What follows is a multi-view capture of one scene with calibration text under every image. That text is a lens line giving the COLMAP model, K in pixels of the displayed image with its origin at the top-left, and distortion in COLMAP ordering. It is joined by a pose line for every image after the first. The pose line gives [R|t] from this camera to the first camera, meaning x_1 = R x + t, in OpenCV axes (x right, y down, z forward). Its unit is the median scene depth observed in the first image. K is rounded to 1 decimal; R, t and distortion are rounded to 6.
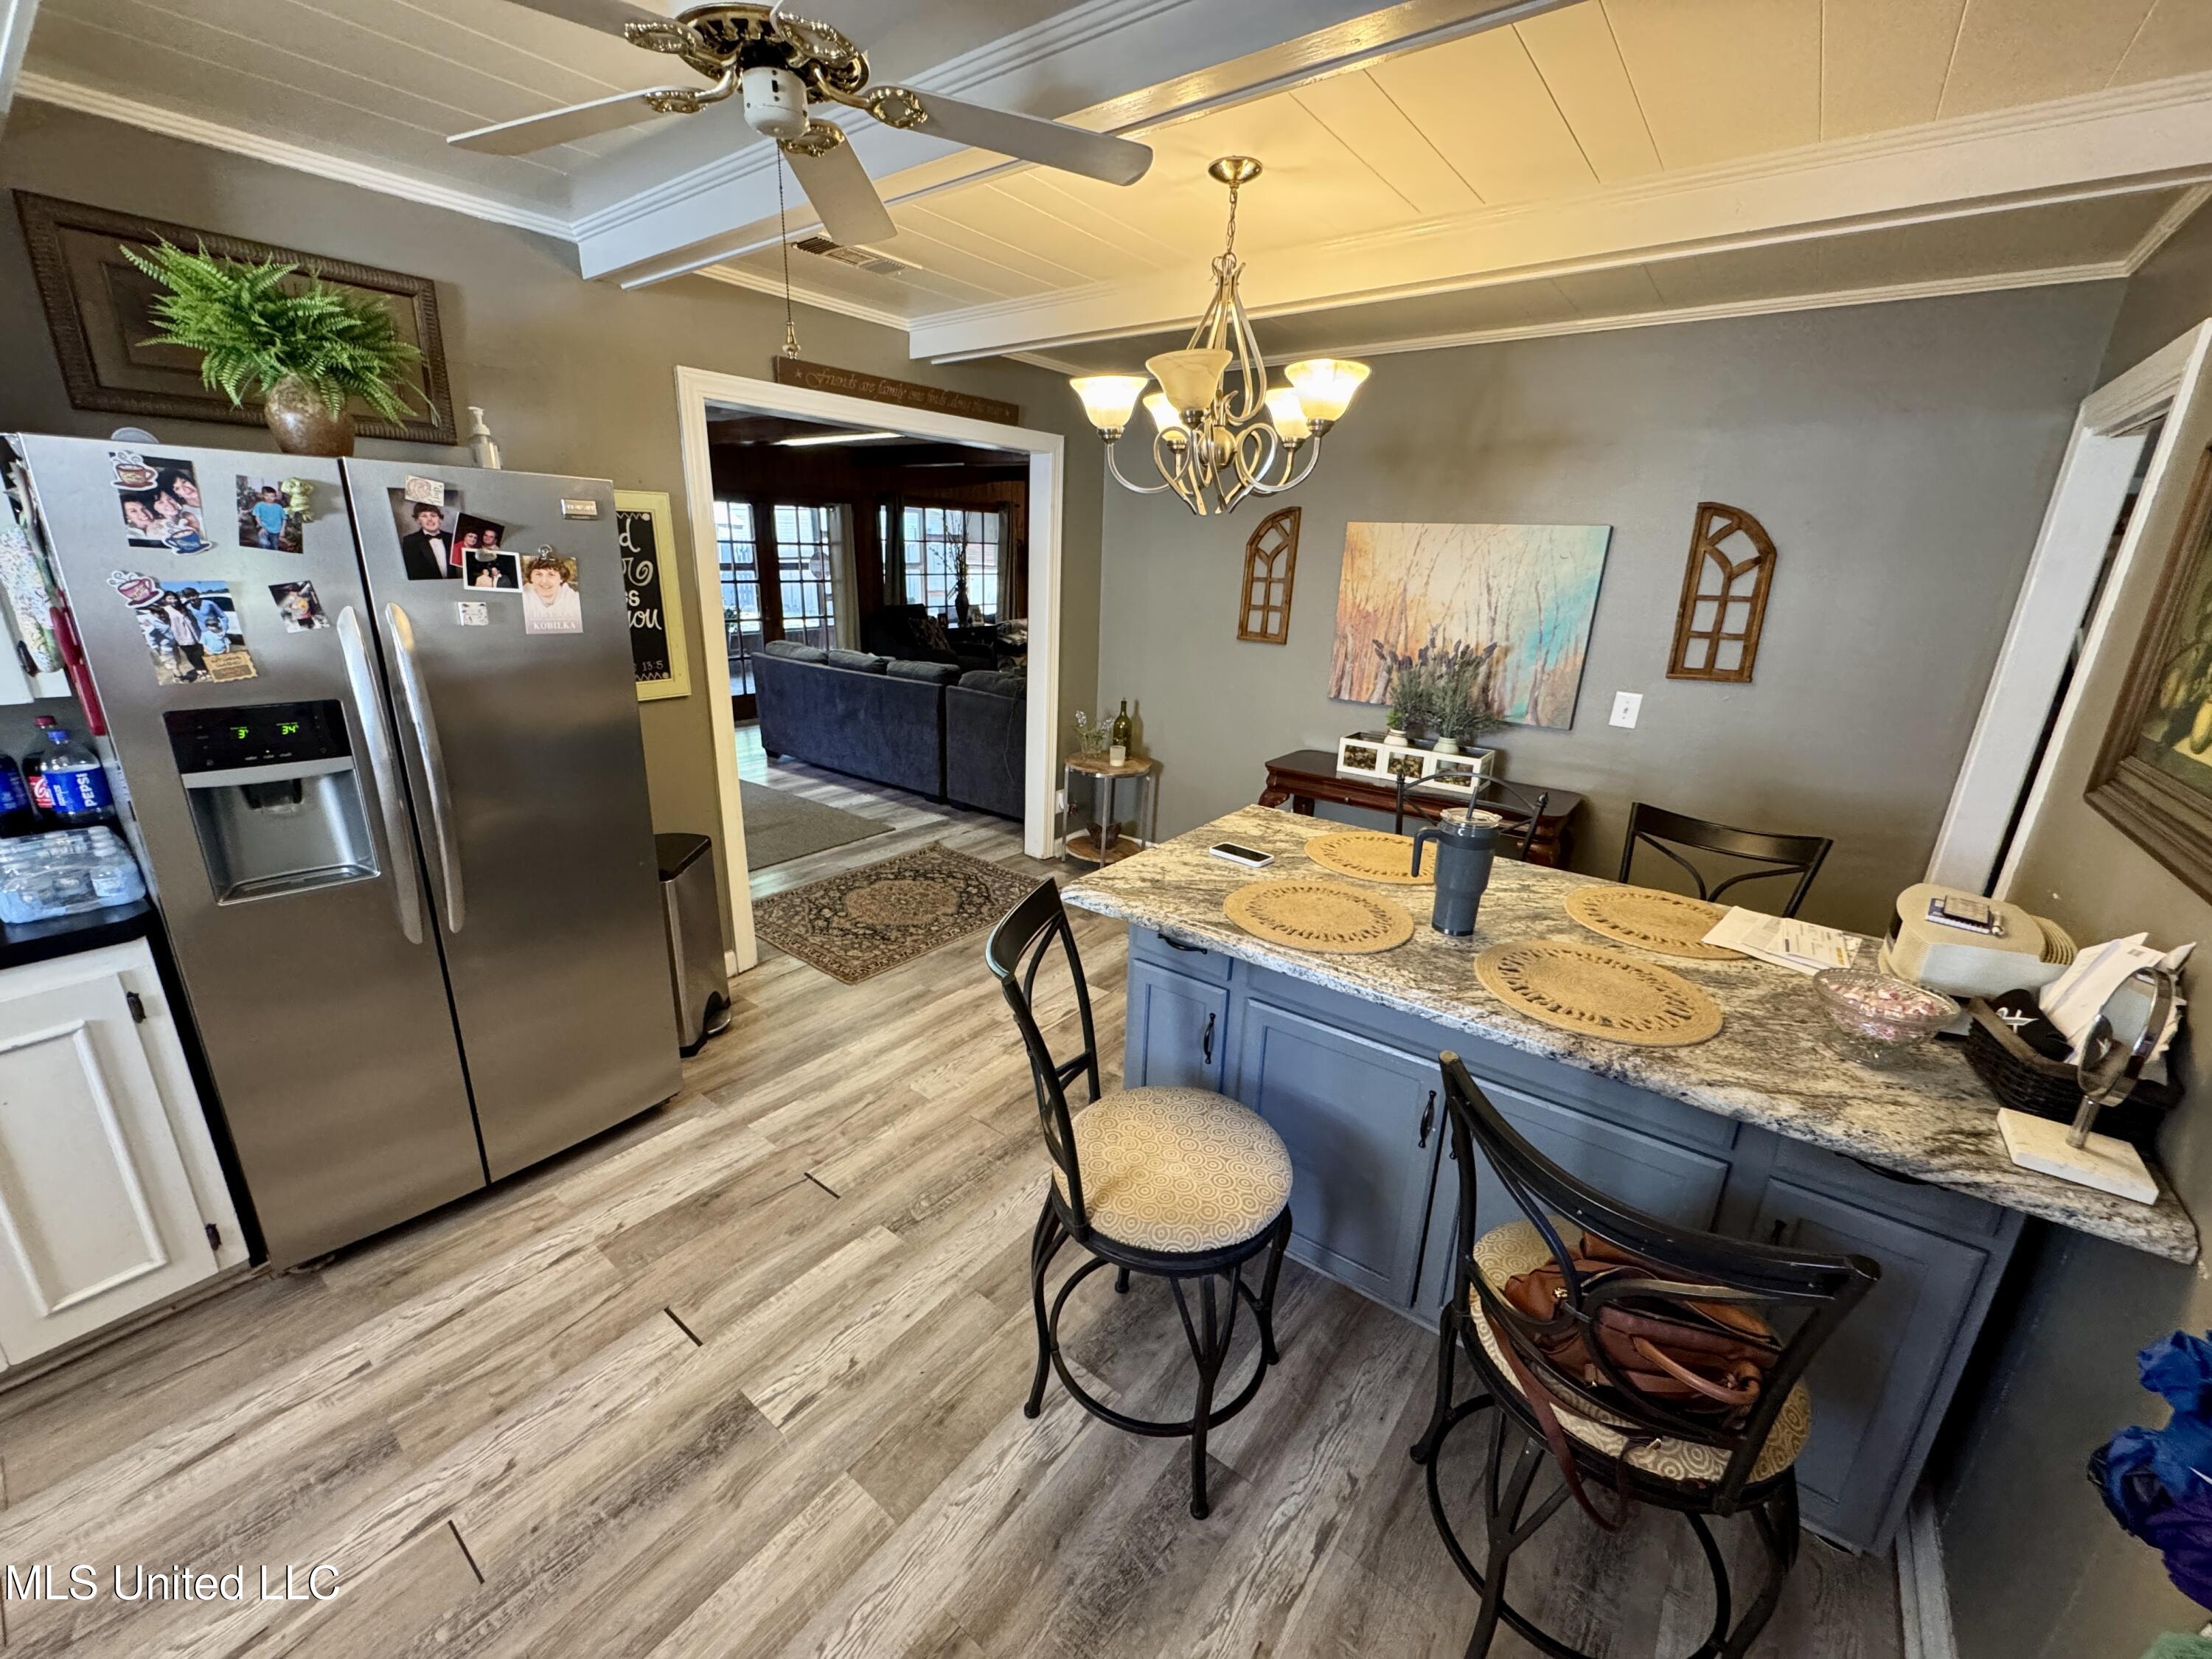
lens RADIAL K [[878.7, 0, 1104.5], [0, 878.7, 829.9], [0, 0, 1]] dist [-0.002292, 0.000072]
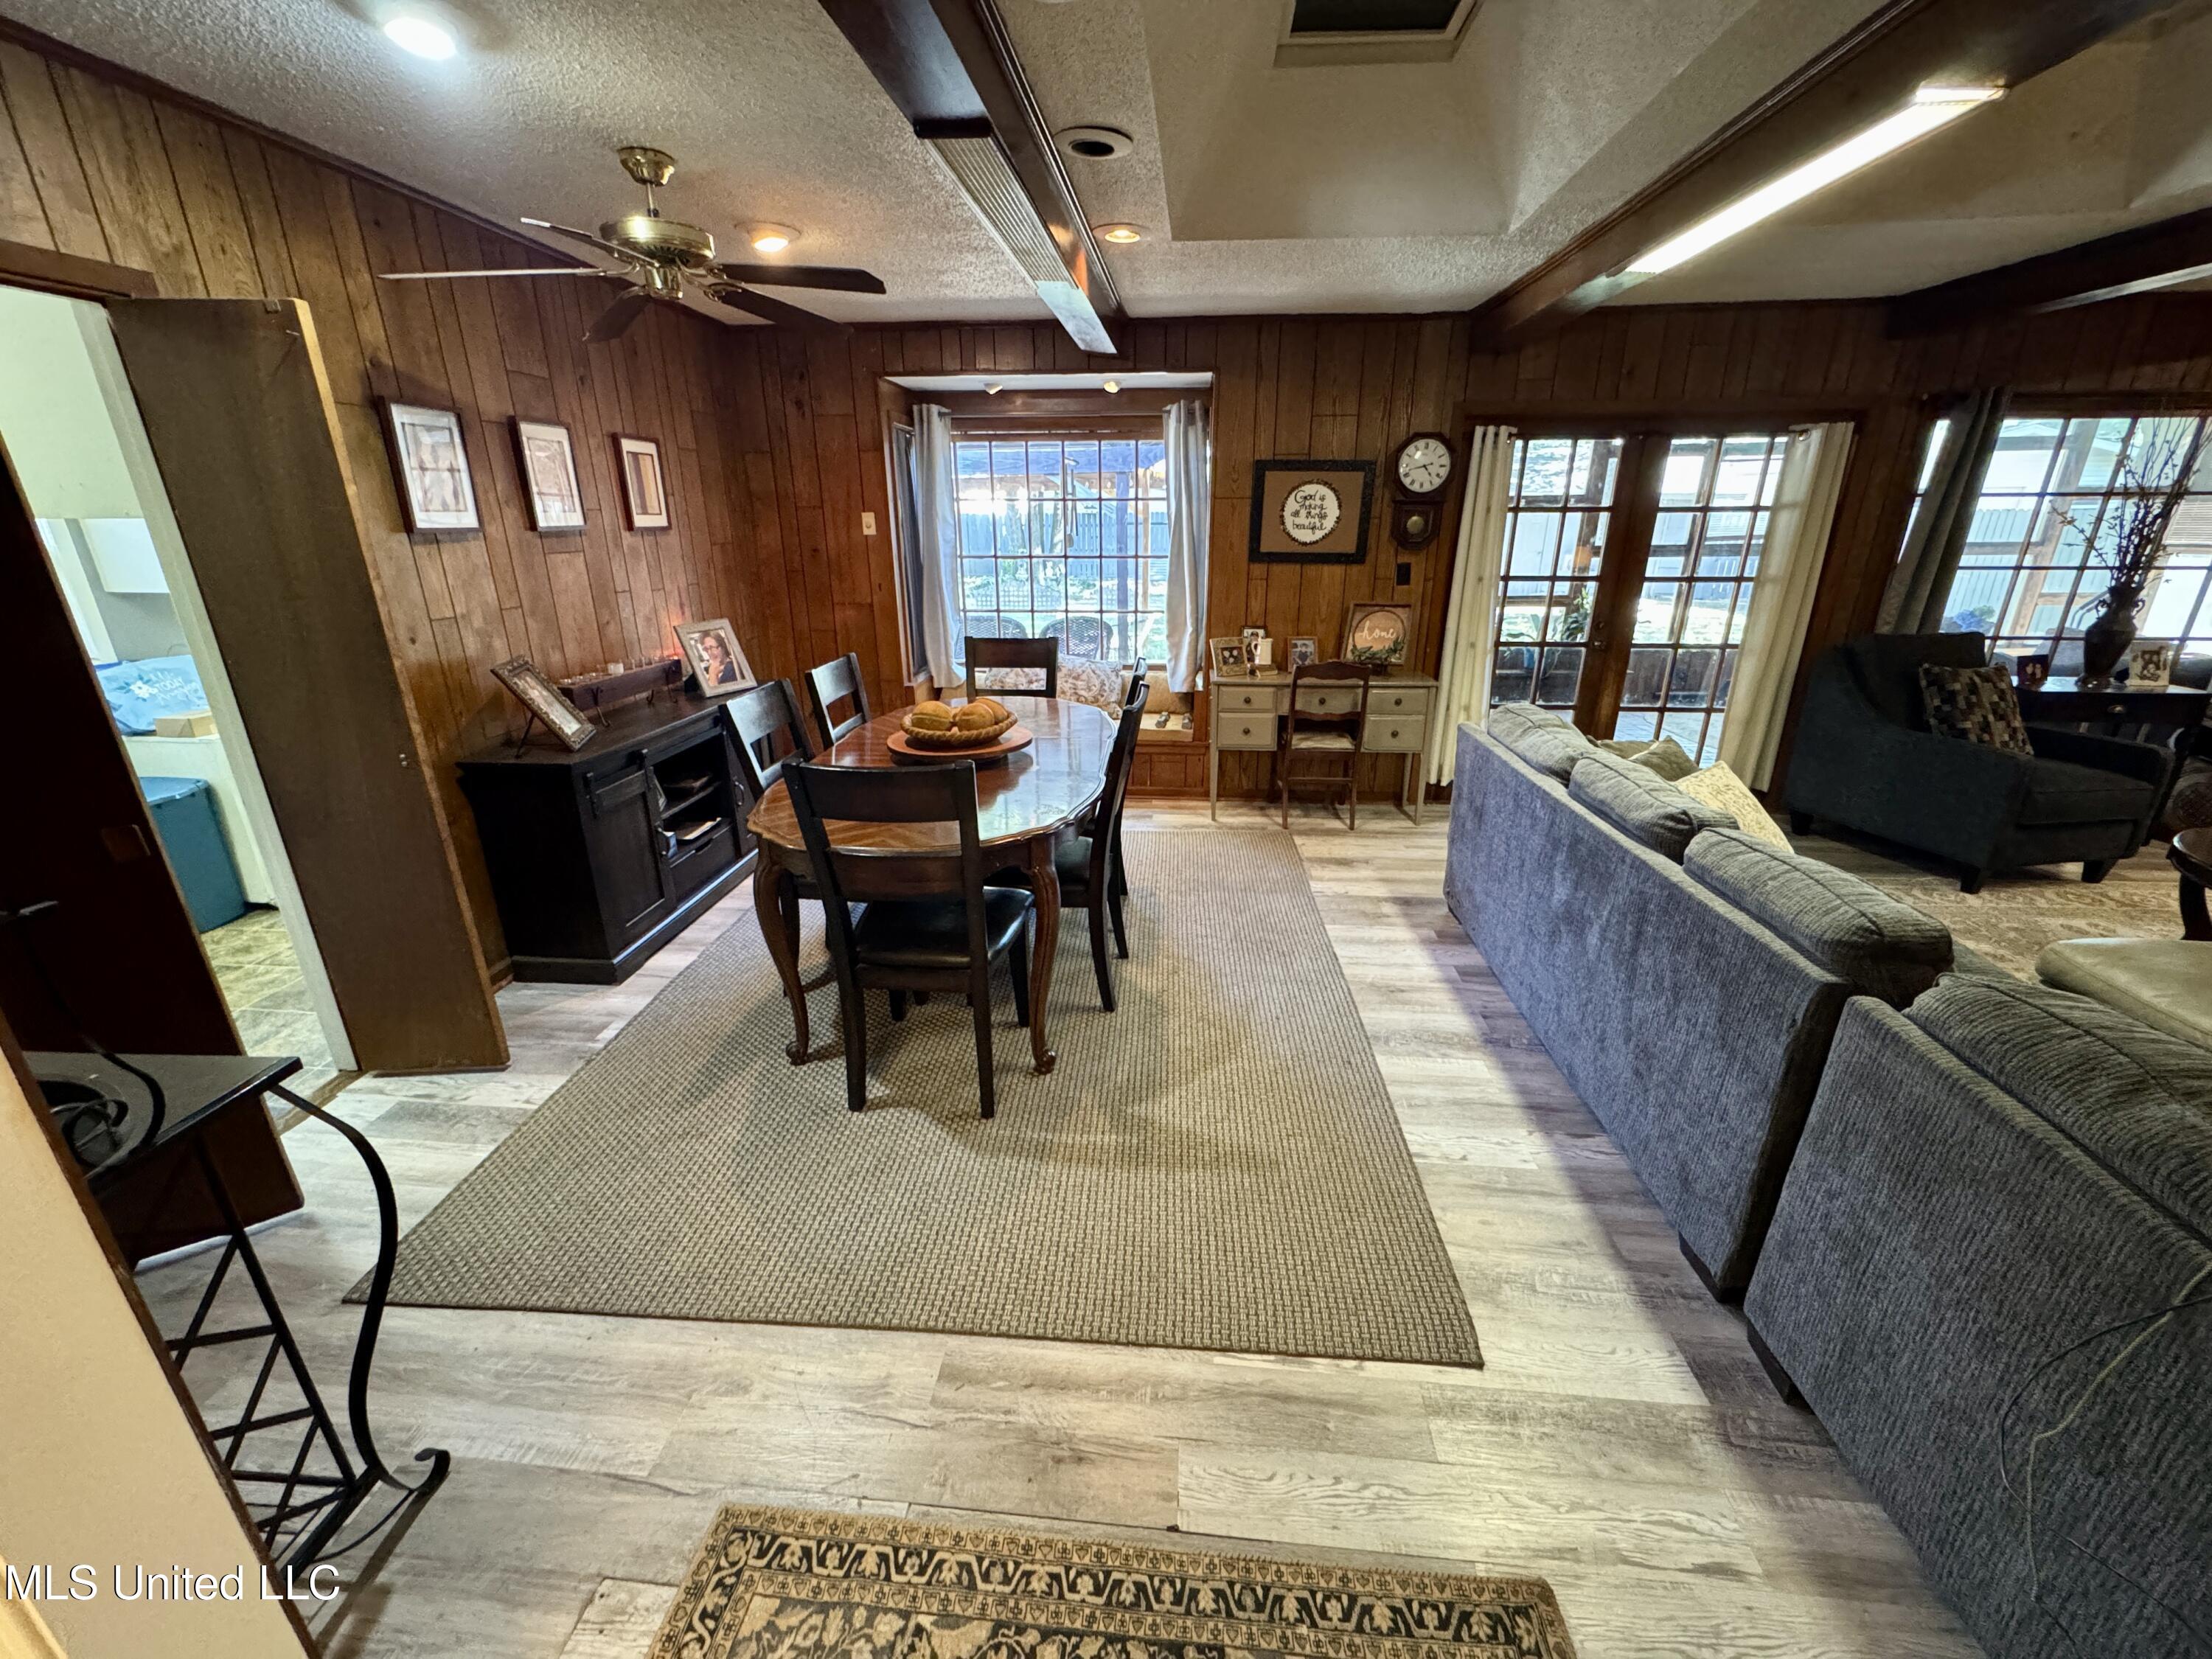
lens RADIAL K [[878.7, 0, 1104.5], [0, 878.7, 829.9], [0, 0, 1]] dist [-0.002292, 0.000072]
pose [[0.535257, 0.253172, -0.805856, -0.278983], [-0.237381, 0.960664, 0.144137, -0.567711], [0.810648, 0.114144, 0.574301, 1.855680]]
